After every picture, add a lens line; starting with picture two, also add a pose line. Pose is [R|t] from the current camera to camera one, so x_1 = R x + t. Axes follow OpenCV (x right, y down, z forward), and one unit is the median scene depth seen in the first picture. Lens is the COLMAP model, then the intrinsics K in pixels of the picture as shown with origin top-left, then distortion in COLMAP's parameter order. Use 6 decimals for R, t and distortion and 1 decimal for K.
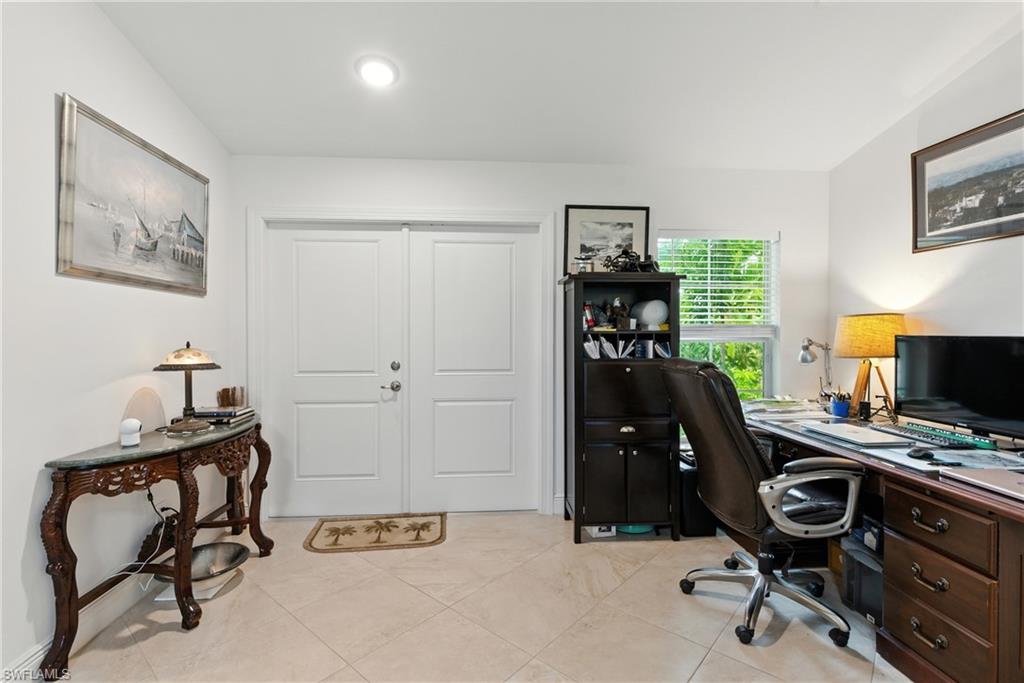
lens RADIAL K [[476.3, 0, 509.9], [0, 476.3, 333.2], [0, 0, 1]] dist [-0.000905, -0.000076]
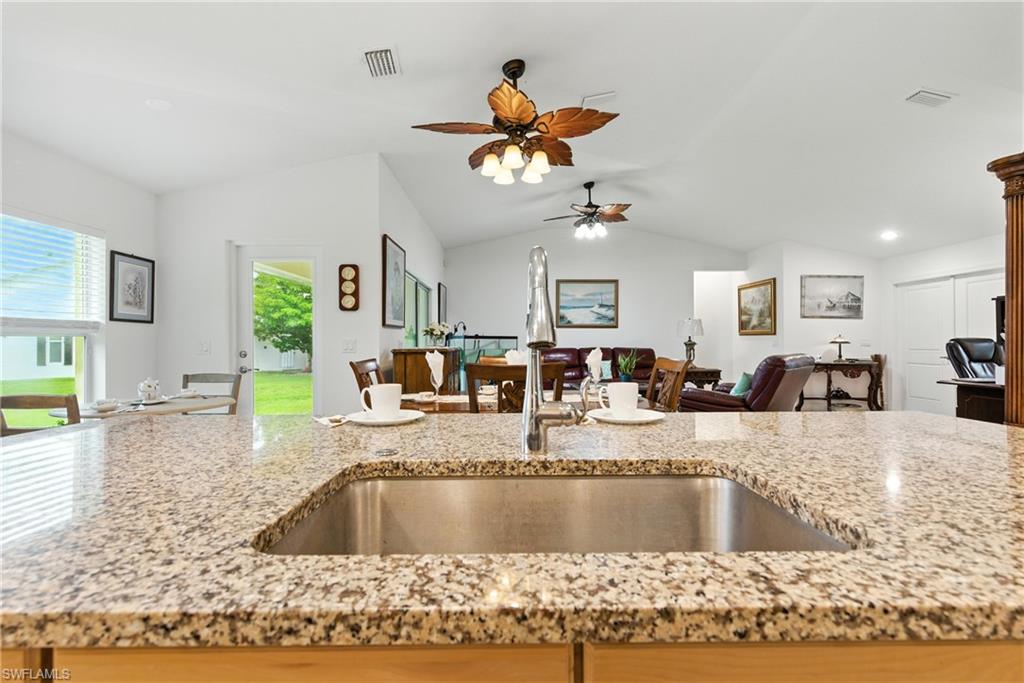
lens RADIAL K [[466.8, 0, 509.9], [0, 466.8, 340.8], [0, 0, 1]] dist [0.000414, -0.000263]
pose [[-0.063414, -0.003504, -0.997981, 2.427255], [-0.005238, 0.999981, -0.003178, 0.074615], [0.997974, 0.005026, -0.063431, -0.950468]]
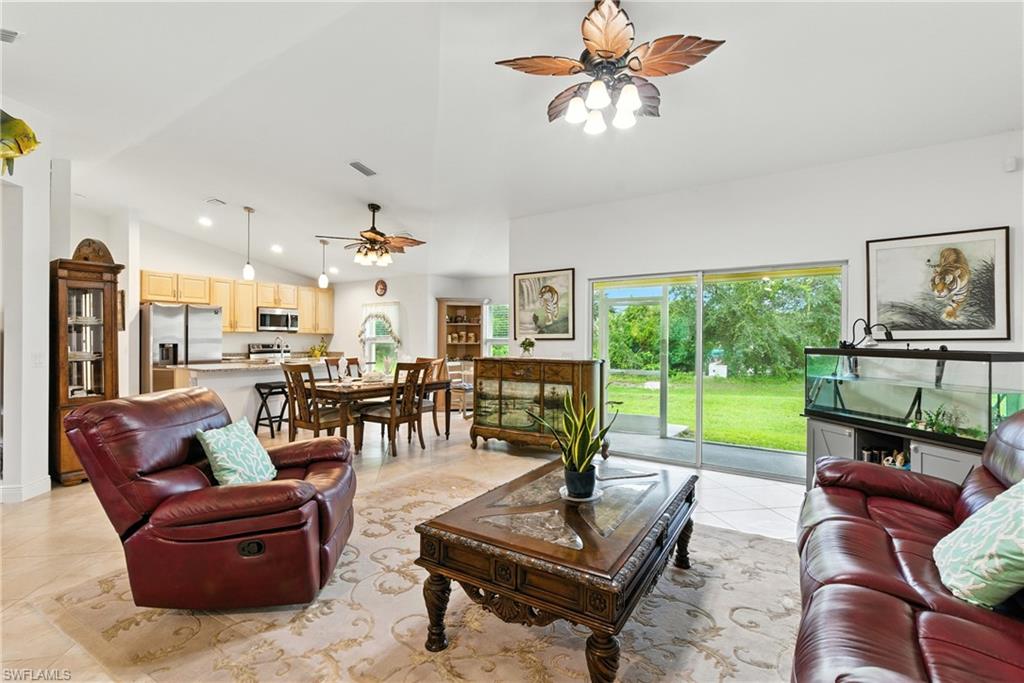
lens RADIAL K [[464.3, 0, 509.4], [0, 464.3, 342.7], [0, 0, 1]] dist [0.002338, -0.000508]
pose [[-0.780265, -0.010605, 0.625359, -0.656535], [-0.001856, 0.999891, 0.014640, -0.002334], [-0.625446, 0.010262, -0.780200, 0.323419]]
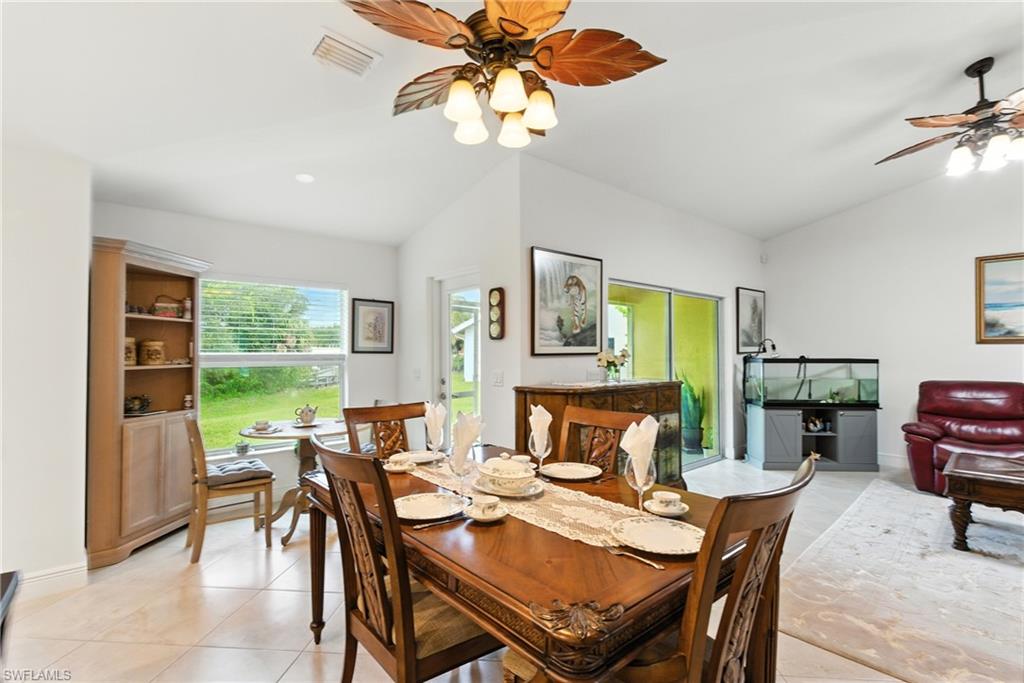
lens RADIAL K [[466.3, 0, 508.1], [0, 466.3, 346.5], [0, 0, 1]] dist [0.000294, -0.000617]
pose [[-0.806903, -0.008302, -0.590626, 1.665147], [-0.003900, 0.999954, -0.008727, 0.001768], [0.590672, -0.004739, -0.806898, -0.419837]]
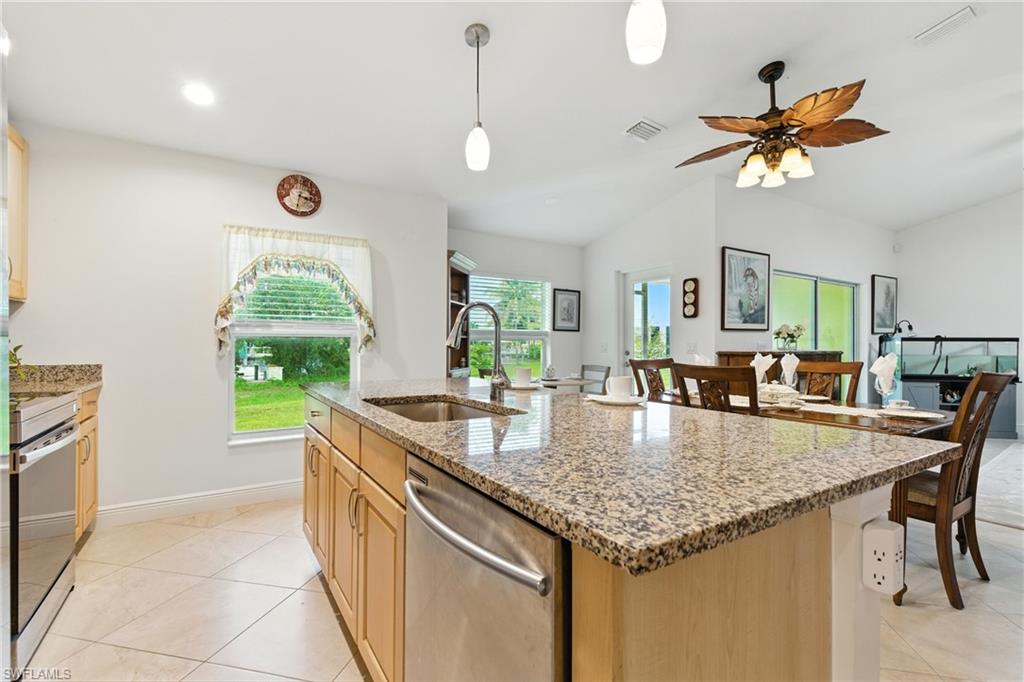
lens RADIAL K [[459.3, 0, 508.1], [0, 459.3, 342.6], [0, 0, 1]] dist [-0.000656, 0.000013]
pose [[-0.883661, -0.004790, -0.468103, 2.375821], [-0.008240, 0.999952, 0.005321, 0.064487], [0.468055, 0.008559, -0.883658, -0.301710]]
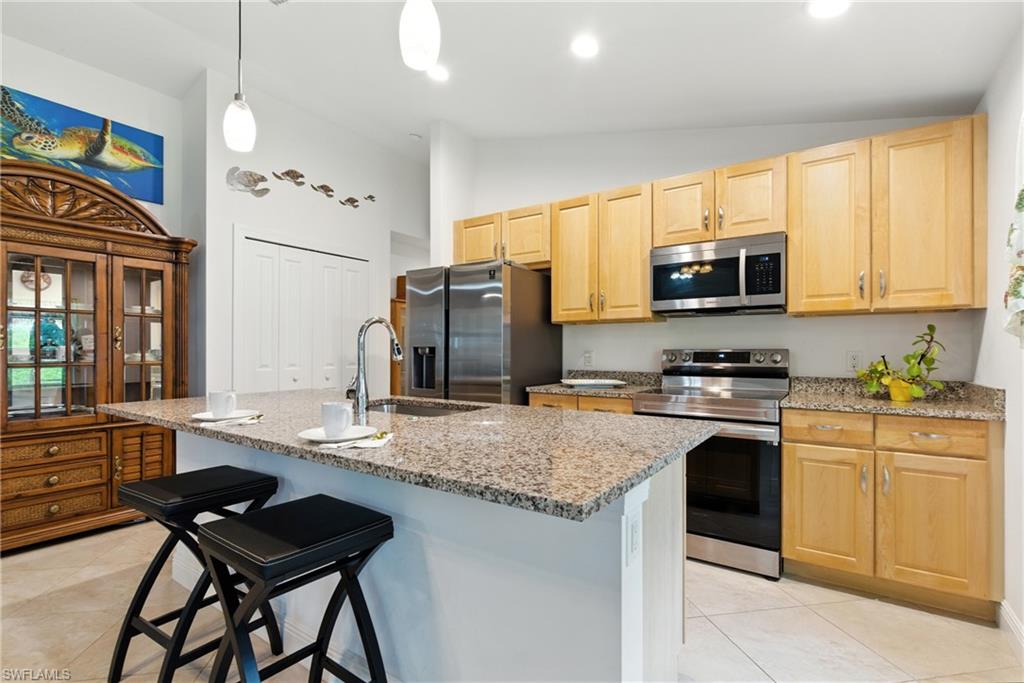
lens RADIAL K [[468.2, 0, 500.1], [0, 468.2, 344.5], [0, 0, 1]] dist [-0.002180, -0.000478]
pose [[0.623606, 0.004805, 0.781724, 1.598229], [0.006703, 0.999911, -0.011493, 0.056663], [-0.781710, 0.012407, 0.623519, -1.584034]]
